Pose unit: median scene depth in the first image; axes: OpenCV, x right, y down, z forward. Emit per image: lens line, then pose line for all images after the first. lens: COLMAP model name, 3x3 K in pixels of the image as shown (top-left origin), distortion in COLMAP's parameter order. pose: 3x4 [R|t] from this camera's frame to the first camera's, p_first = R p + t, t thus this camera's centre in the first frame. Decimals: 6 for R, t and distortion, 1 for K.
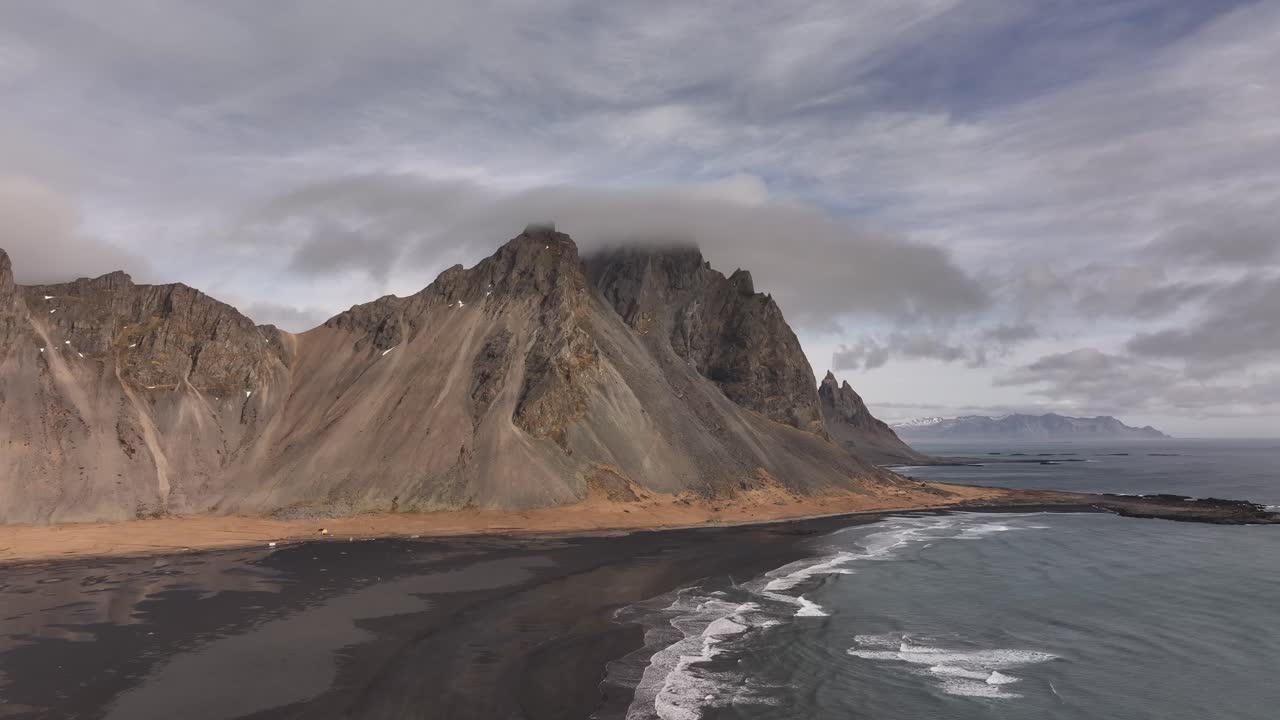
lens RADIAL K [[891.4, 0, 640.0], [0, 891.4, 360.0], [0, 0, 1]] dist [0.005625, -0.001105]
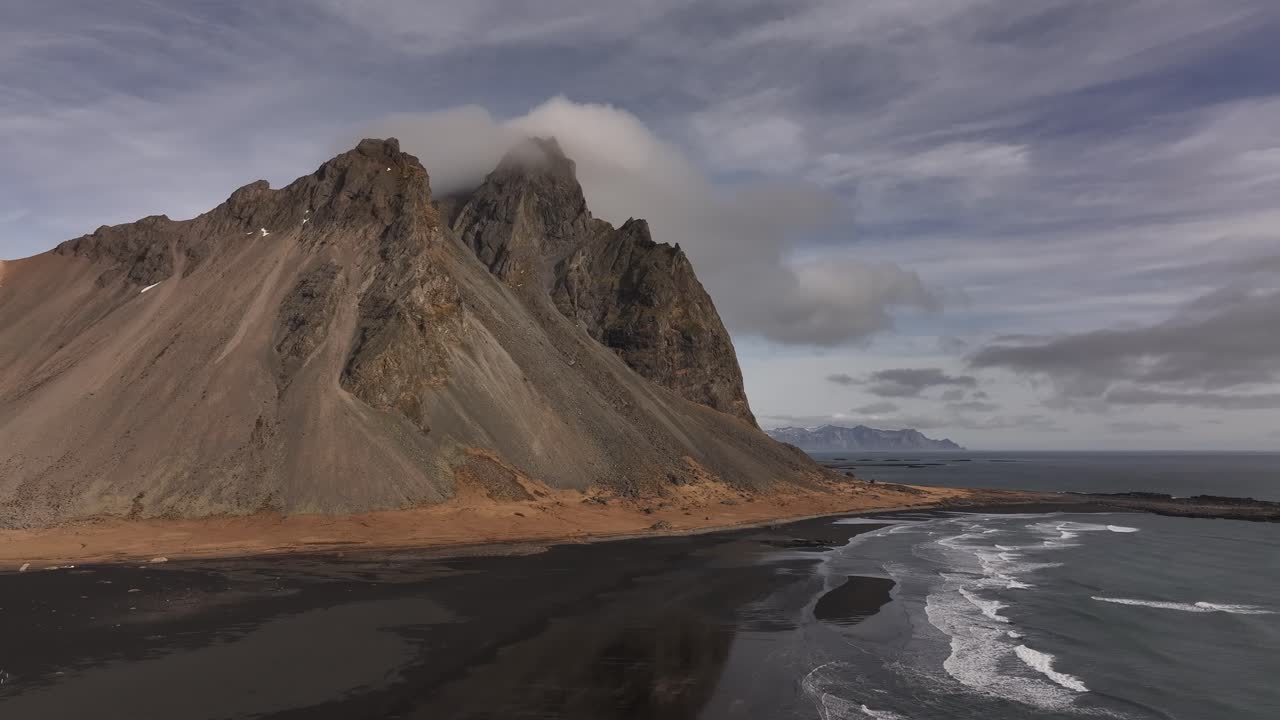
lens RADIAL K [[891.4, 0, 640.0], [0, 891.4, 360.0], [0, 0, 1]] dist [0.005625, -0.001105]
pose [[0.980000, 0.027178, 0.197131, -0.046257], [-0.024764, 0.999585, -0.014702, 0.047205], [-0.197449, 0.009526, 0.980267, 0.250691]]
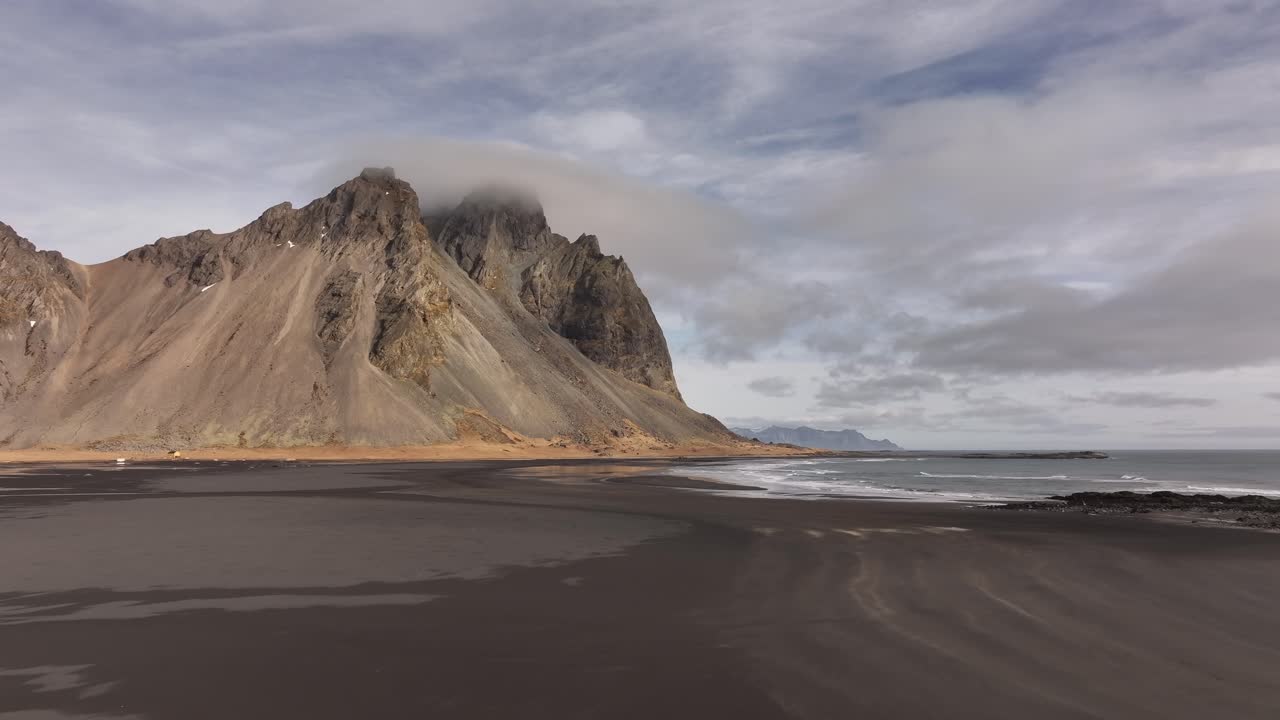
lens RADIAL K [[891.4, 0, 640.0], [0, 891.4, 360.0], [0, 0, 1]] dist [0.005625, -0.001105]
pose [[0.966936, 0.032877, 0.252891, -0.090644], [-0.028978, 0.999397, -0.019127, 0.066559], [-0.253367, 0.011166, 0.967306, 0.038652]]
